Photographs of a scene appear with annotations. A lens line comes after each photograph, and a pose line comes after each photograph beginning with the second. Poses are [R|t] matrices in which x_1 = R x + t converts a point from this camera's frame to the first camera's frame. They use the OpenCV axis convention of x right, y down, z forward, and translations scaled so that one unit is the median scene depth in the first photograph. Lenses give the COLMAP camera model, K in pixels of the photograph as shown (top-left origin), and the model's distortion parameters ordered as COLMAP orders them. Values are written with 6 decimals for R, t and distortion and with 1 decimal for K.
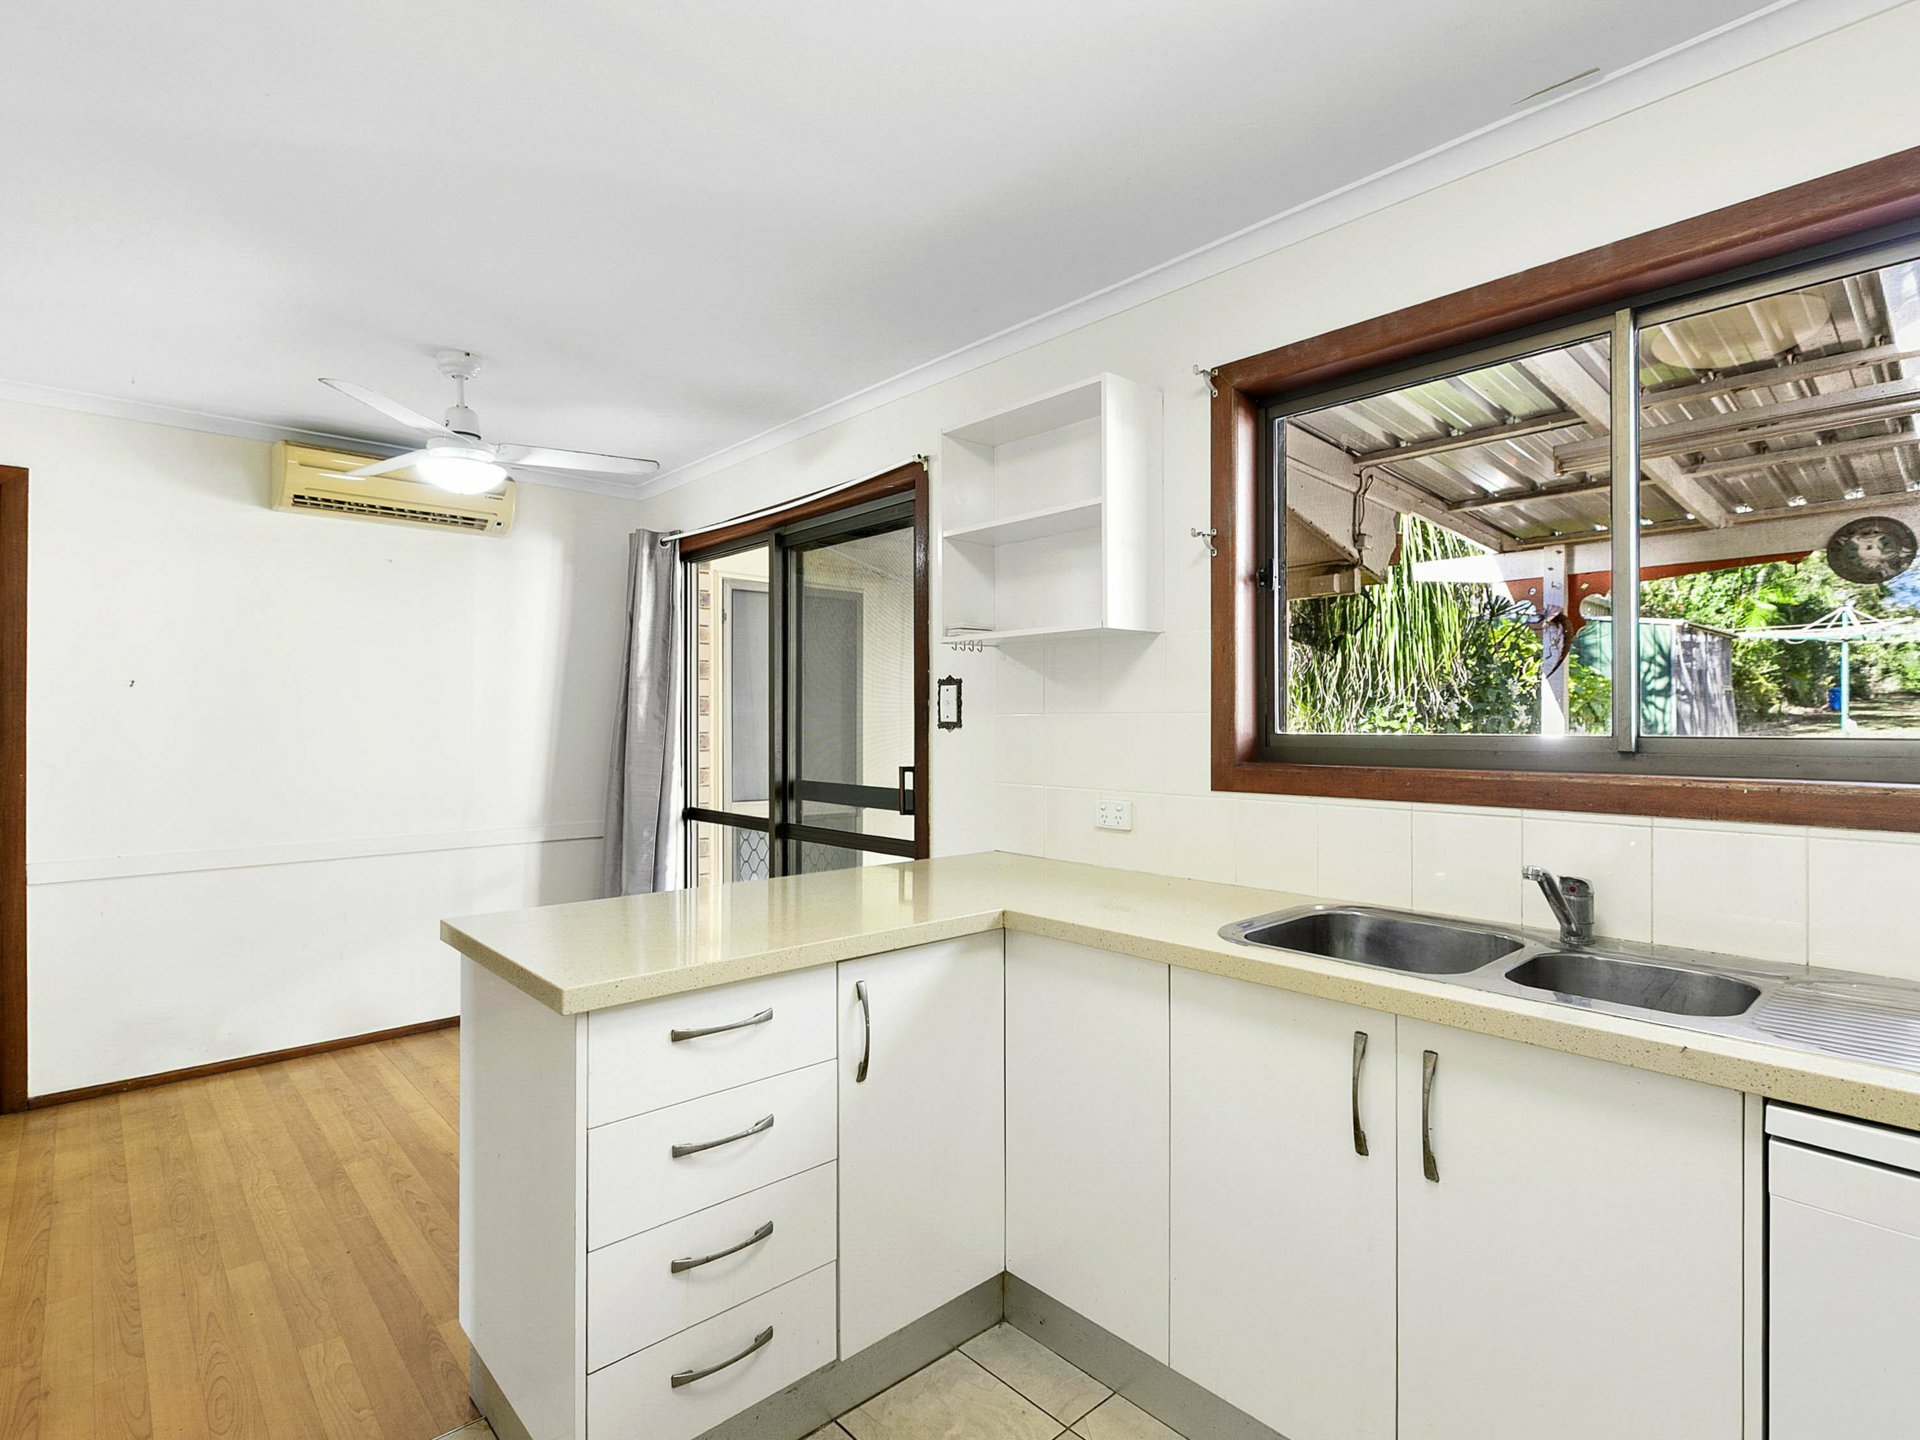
lens RADIAL K [[963.7, 0, 954.3], [0, 963.7, 724.7], [0, 0, 1]] dist [-0.004432, 0.000695]
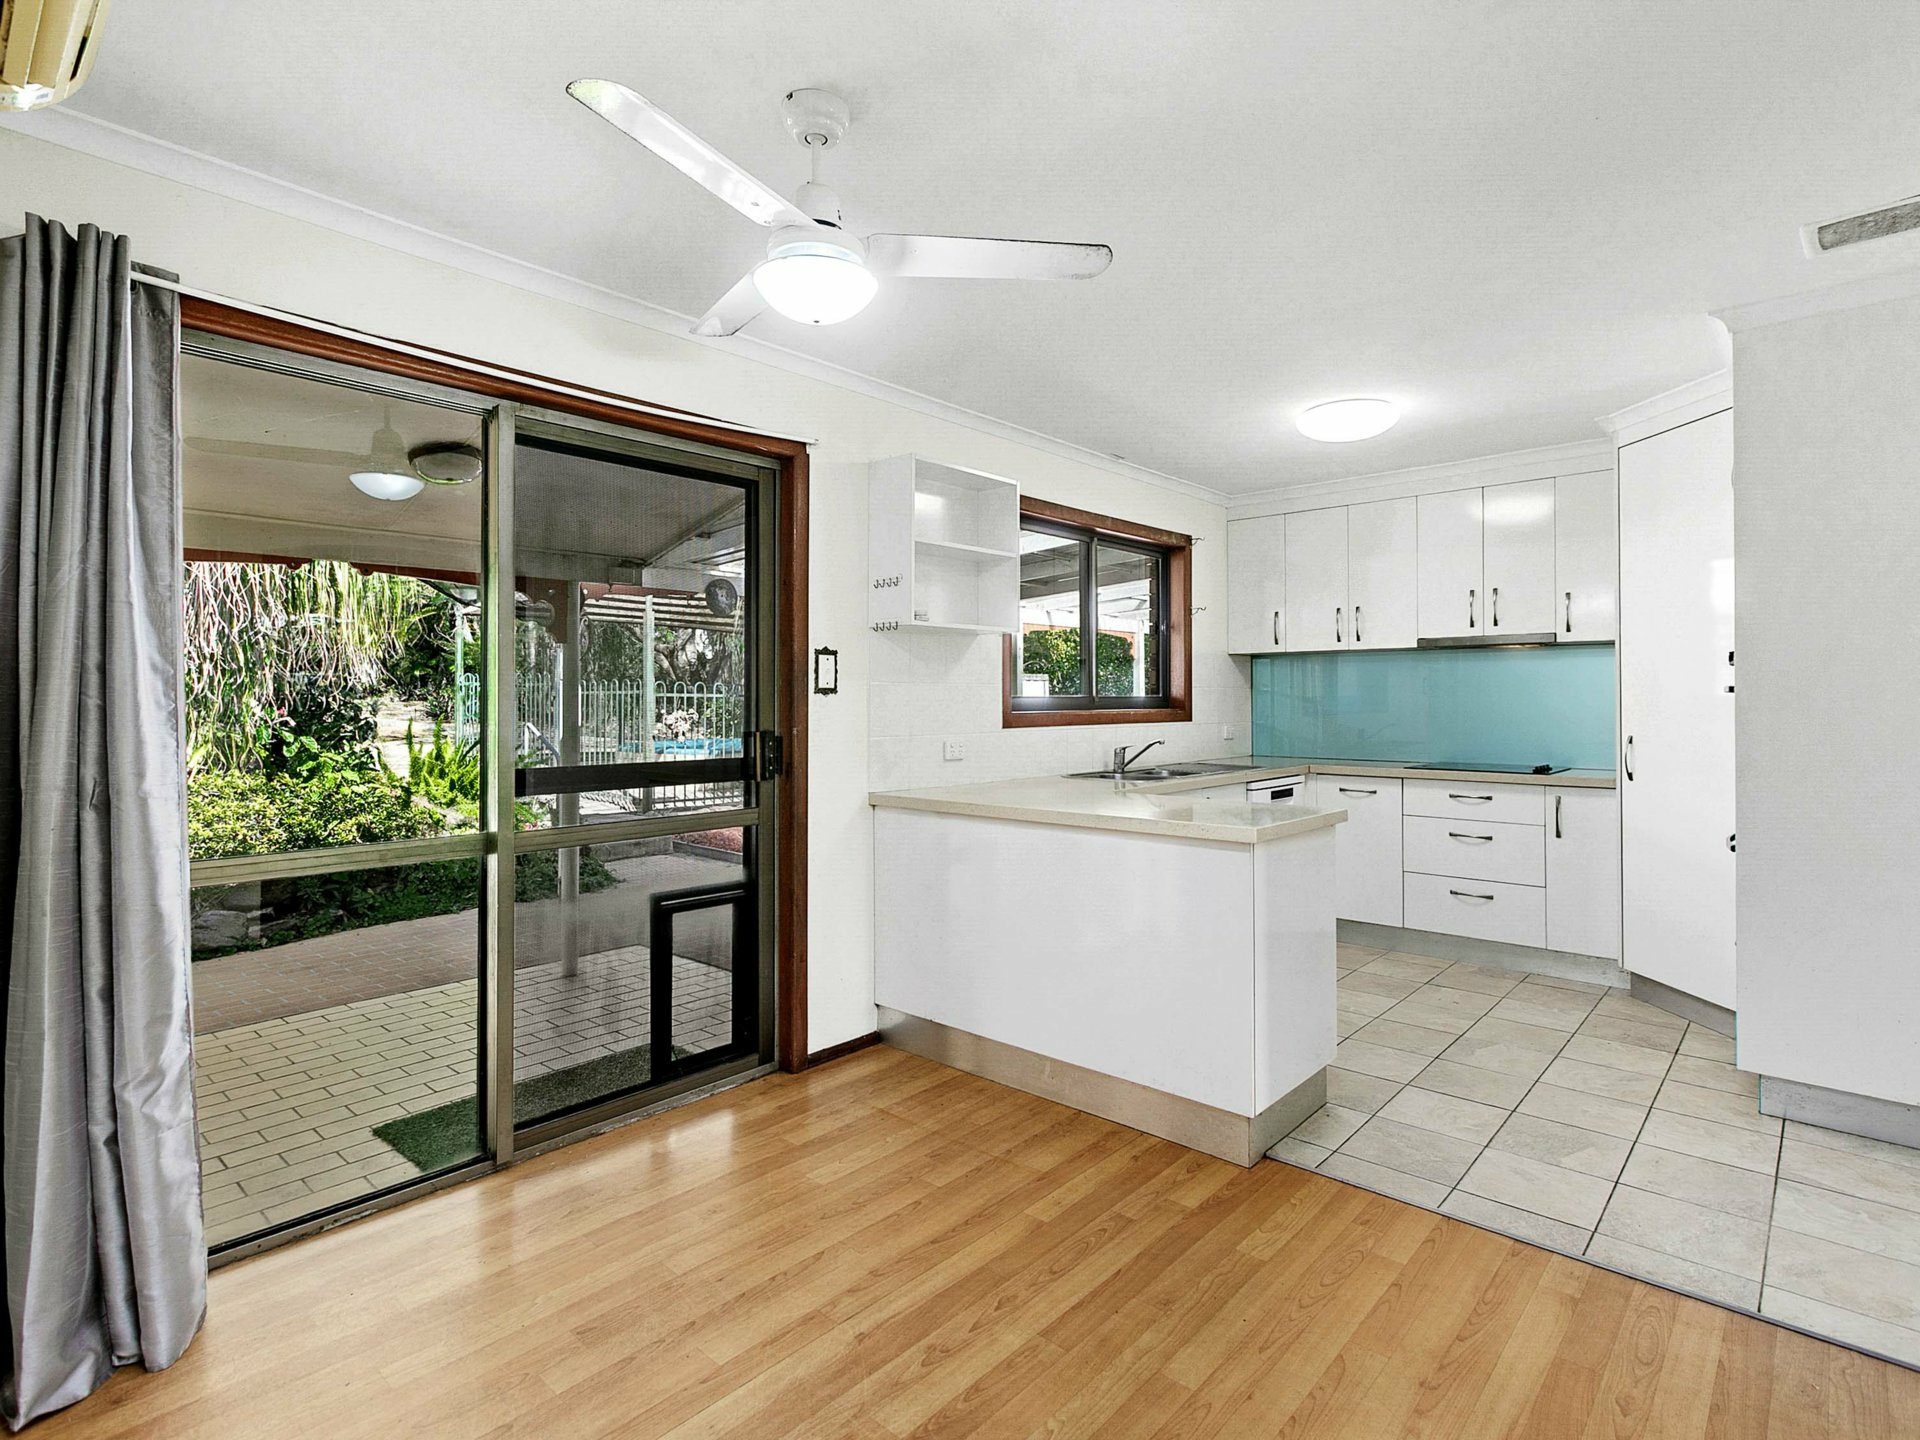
lens RADIAL K [[963.7, 0, 980.1], [0, 963.7, 689.7], [0, 0, 1]] dist [-0.004432, 0.000695]
pose [[-0.108961, 0.010140, 0.993994, -1.142218], [0.004621, 0.999942, -0.009694, 0.010735], [-0.994035, 0.003537, -0.109002, 0.947379]]
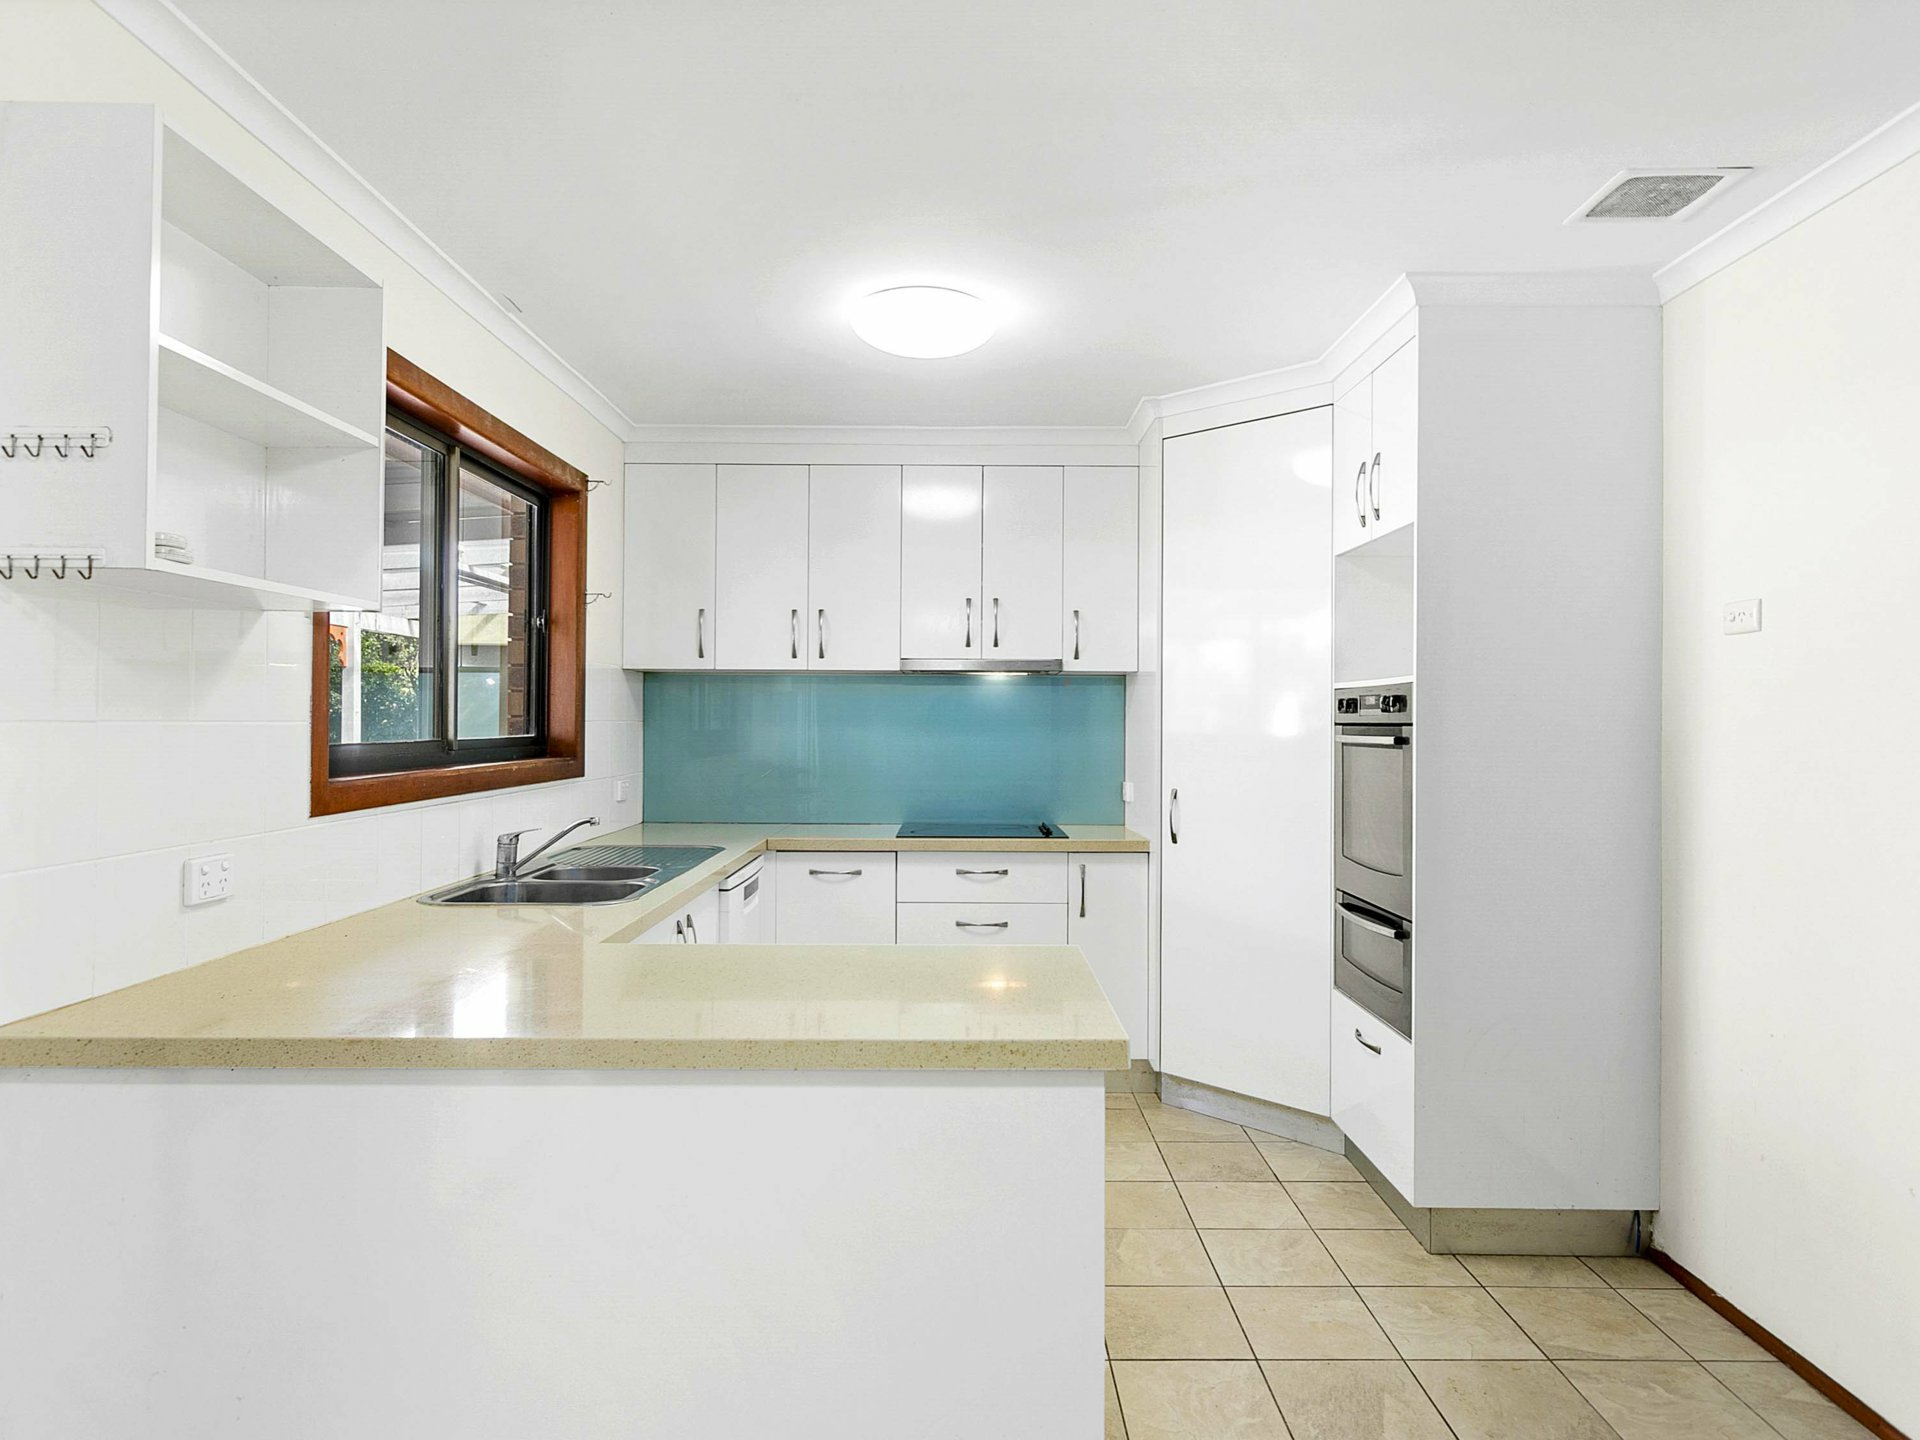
lens RADIAL K [[1129.9, 0, 954.2], [0, 1129.9, 717.2], [0, 0, 1]] dist [-0.002836, 0.000143]
pose [[-0.738620, -0.001731, 0.674120, -0.611459], [-0.003953, 0.999991, -0.001763, -0.012610], [-0.674110, -0.003967, -0.738620, 1.026167]]
